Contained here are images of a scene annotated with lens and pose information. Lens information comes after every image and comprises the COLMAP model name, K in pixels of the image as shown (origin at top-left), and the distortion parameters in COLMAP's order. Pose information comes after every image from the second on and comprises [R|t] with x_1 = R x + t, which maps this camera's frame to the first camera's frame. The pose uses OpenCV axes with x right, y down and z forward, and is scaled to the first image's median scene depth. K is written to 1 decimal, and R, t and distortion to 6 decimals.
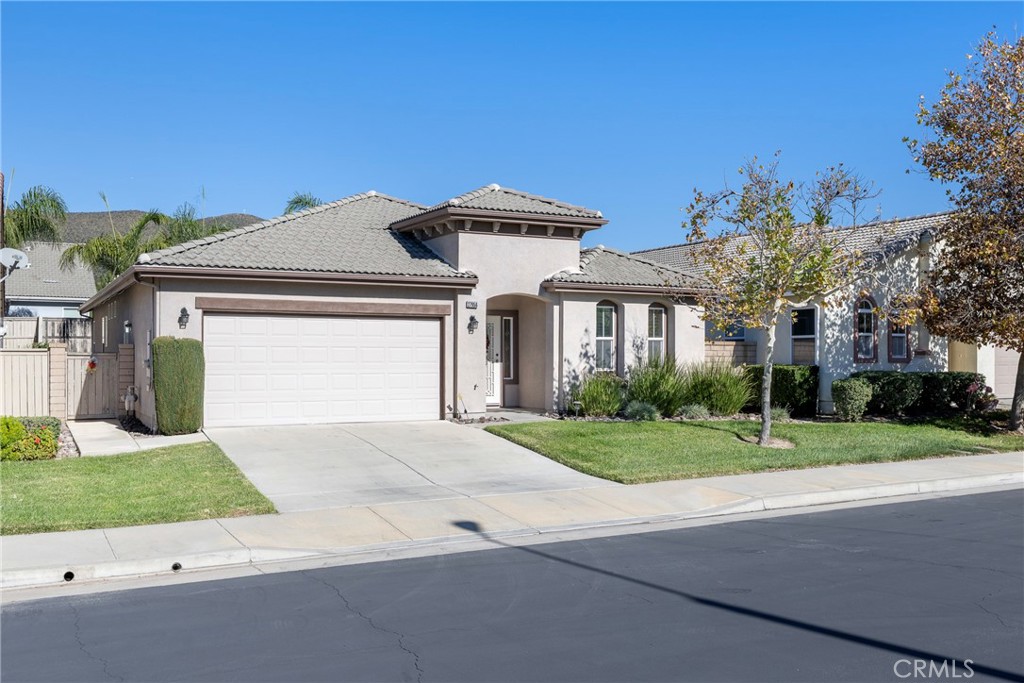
lens RADIAL K [[902.7, 0, 519.6], [0, 902.7, 343.5], [0, 0, 1]] dist [-0.003711, -0.012064]
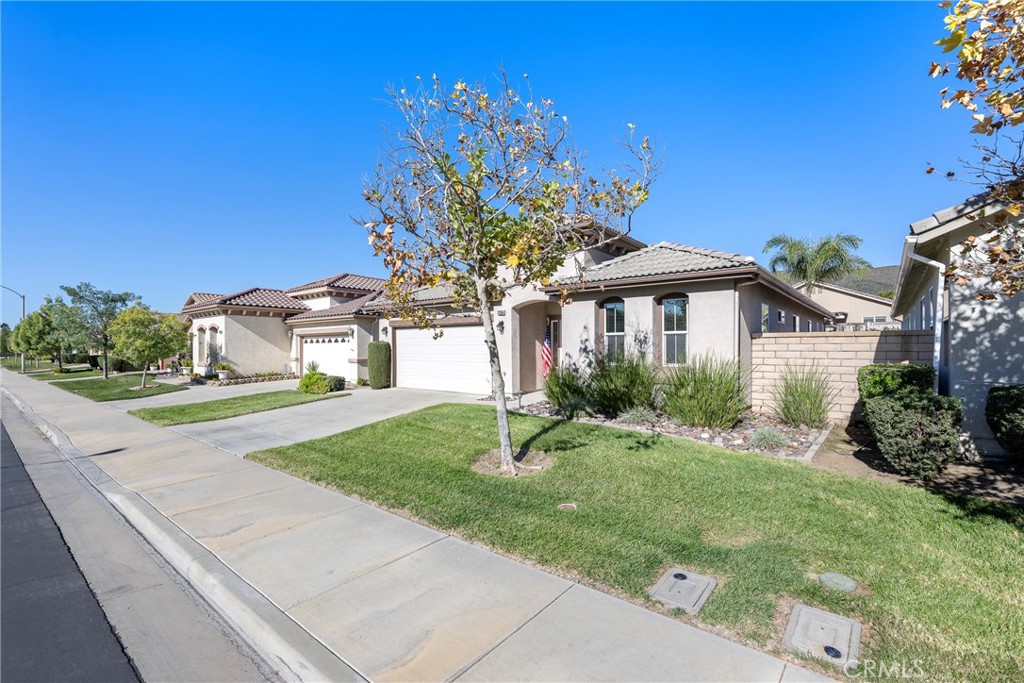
lens RADIAL K [[450.0, 0, 515.2], [0, 450.0, 336.8], [0, 0, 1]] dist [-0.015868, -0.000166]
pose [[0.387677, -0.024084, -0.921481, 0.547471], [0.015818, 0.999685, -0.019473, 0.006213], [0.921660, -0.007027, 0.387936, 0.725986]]
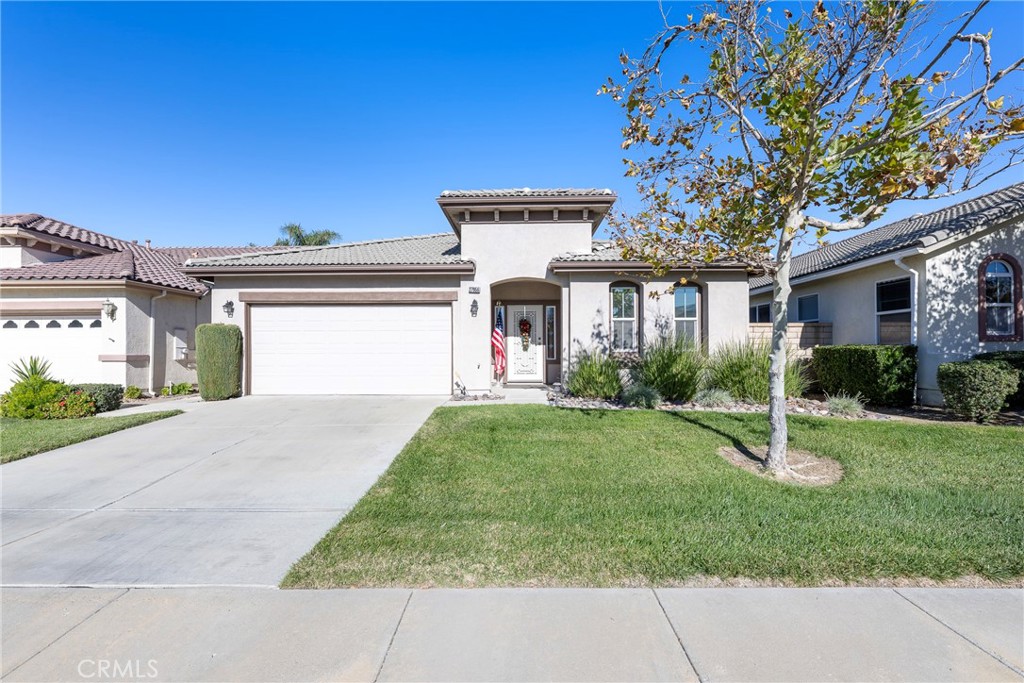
lens RADIAL K [[399.4, 0, 517.8], [0, 399.4, 346.0], [0, 0, 1]] dist [-0.006018, 0.000416]
pose [[0.877012, -0.011398, -0.480334, 0.211102], [0.011182, 0.999932, -0.003311, 0.025330], [0.480339, -0.002467, 0.877080, 0.580545]]
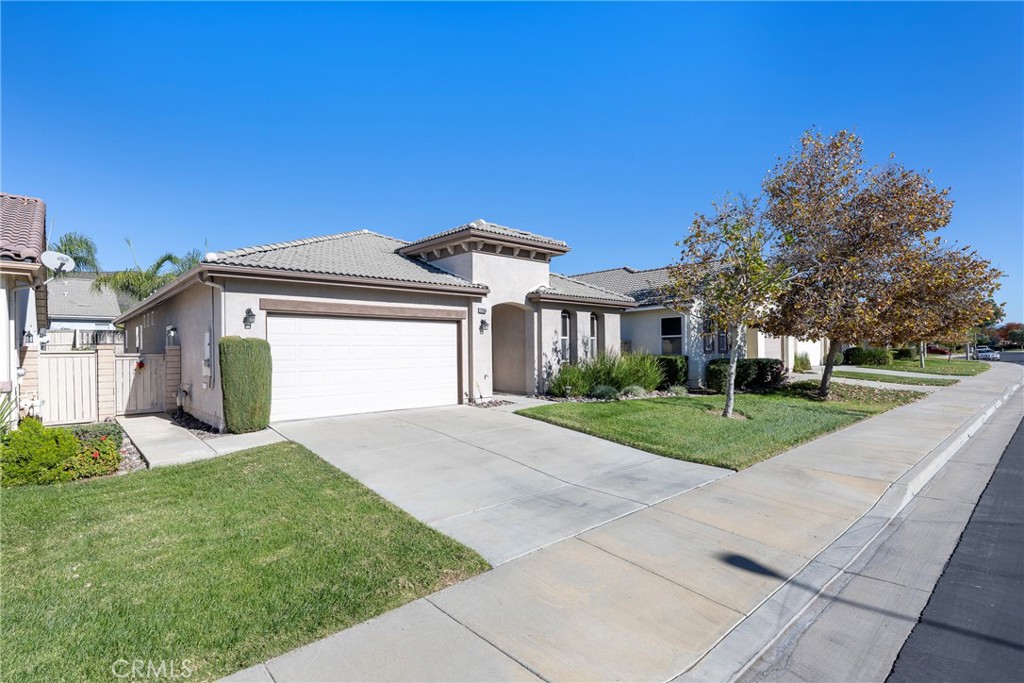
lens RADIAL K [[485.4, 0, 469.6], [0, 485.4, 345.7], [0, 0, 1]] dist [-0.004555, -0.000282]
pose [[0.979985, -0.011325, 0.198750, -0.194300], [0.011712, 0.999931, -0.000774, 0.005395], [-0.198728, 0.003086, 0.980050, 0.334304]]
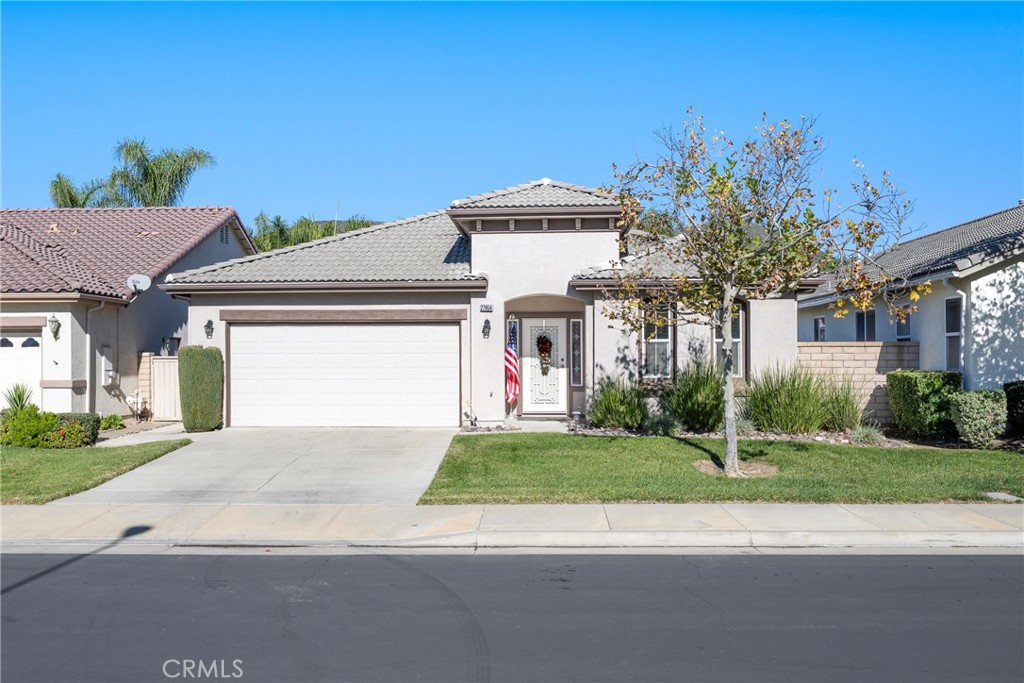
lens RADIAL K [[902.7, 0, 516.3], [0, 902.7, 346.3], [0, 0, 1]] dist [-0.003711, -0.012064]
pose [[0.867649, -0.011867, -0.497036, 0.431610], [0.011167, 0.999928, -0.004380, 0.002074], [0.497052, -0.001750, 0.867719, 0.174984]]
